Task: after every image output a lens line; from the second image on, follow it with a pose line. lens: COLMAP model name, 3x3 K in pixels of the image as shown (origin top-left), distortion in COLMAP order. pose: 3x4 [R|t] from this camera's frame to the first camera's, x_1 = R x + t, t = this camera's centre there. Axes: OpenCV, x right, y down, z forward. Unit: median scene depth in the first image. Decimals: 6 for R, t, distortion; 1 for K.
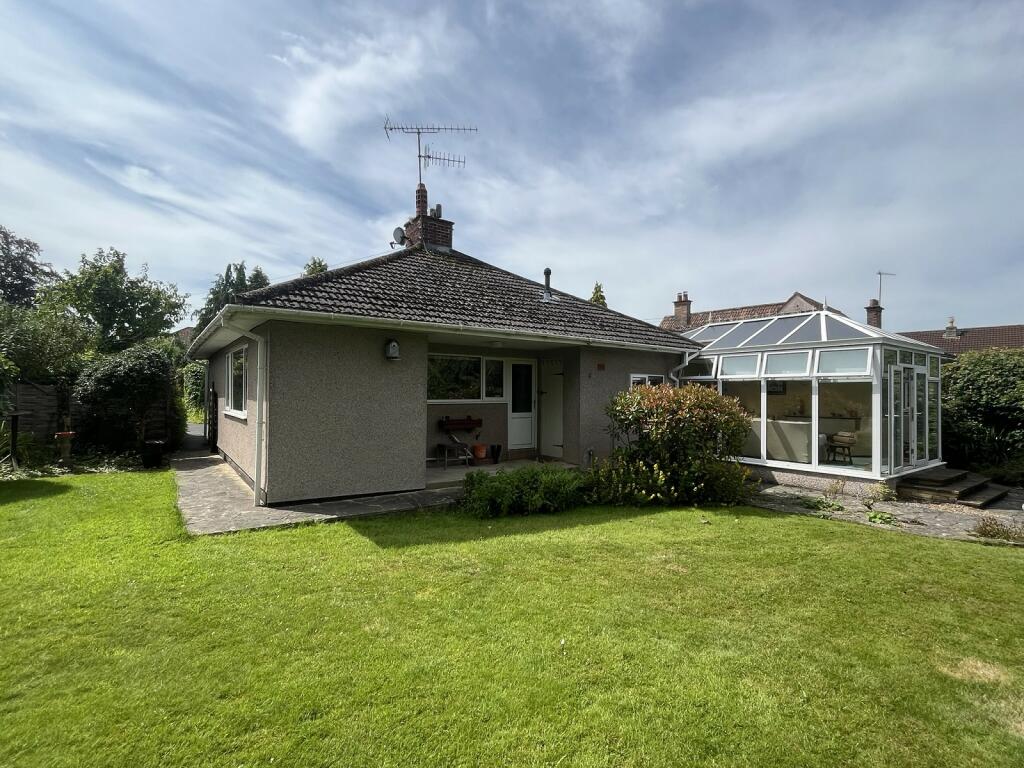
lens RADIAL K [[487.2, 0, 514.0], [0, 487.2, 386.8], [0, 0, 1]] dist [-0.000316, 0.000215]
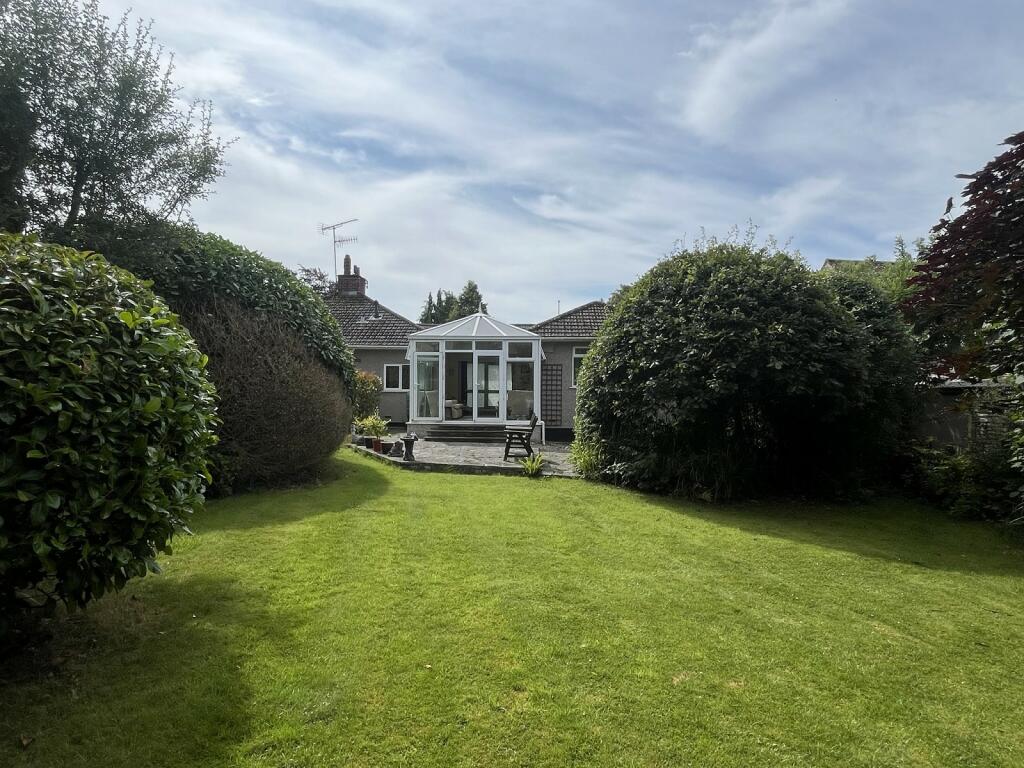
lens RADIAL K [[569.4, 0, 511.4], [0, 569.4, 386.1], [0, 0, 1]] dist [-0.003320, -0.000196]
pose [[0.795149, -0.016426, -0.606192, -0.061378], [0.011537, 0.999862, -0.011960, -0.001013], [0.606305, 0.002516, 0.795228, -0.084602]]
